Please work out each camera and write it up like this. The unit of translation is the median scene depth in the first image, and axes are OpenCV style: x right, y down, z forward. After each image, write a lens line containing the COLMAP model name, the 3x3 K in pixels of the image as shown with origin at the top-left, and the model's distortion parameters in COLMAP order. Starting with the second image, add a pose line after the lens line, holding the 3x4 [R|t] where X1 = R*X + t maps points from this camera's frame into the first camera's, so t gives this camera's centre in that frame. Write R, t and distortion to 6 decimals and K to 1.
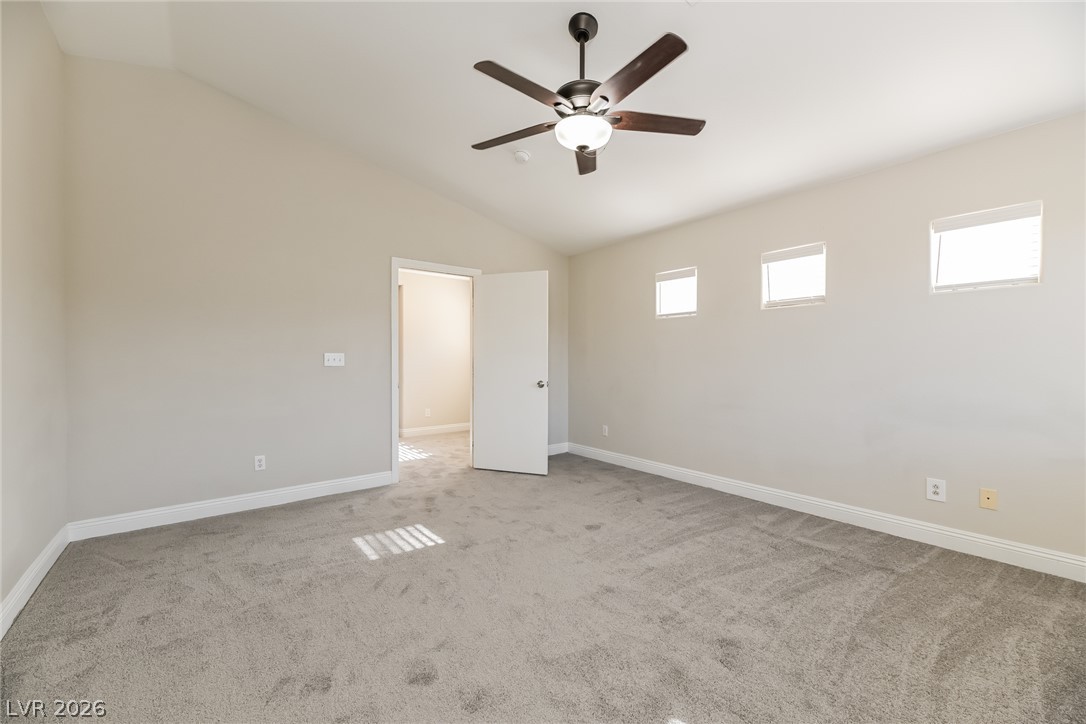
lens RADIAL K [[438.3, 0, 542.0], [0, 438.3, 360.9], [0, 0, 1]] dist [0.011351, -0.000047]
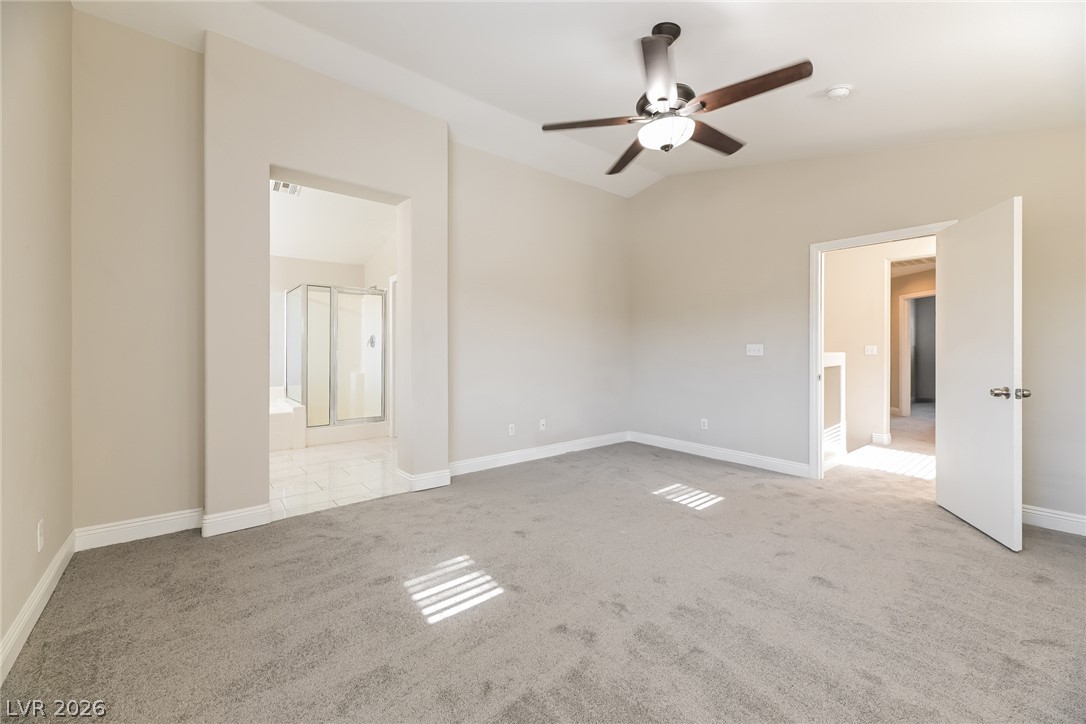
lens RADIAL K [[429.3, 0, 538.9], [0, 429.3, 350.7], [0, 0, 1]] dist [0.030399, 0.000015]
pose [[0.035405, 0.003580, -0.999367, 0.811266], [-0.010374, 0.999941, 0.003215, 0.001179], [0.999319, 0.010254, 0.035440, 0.496325]]
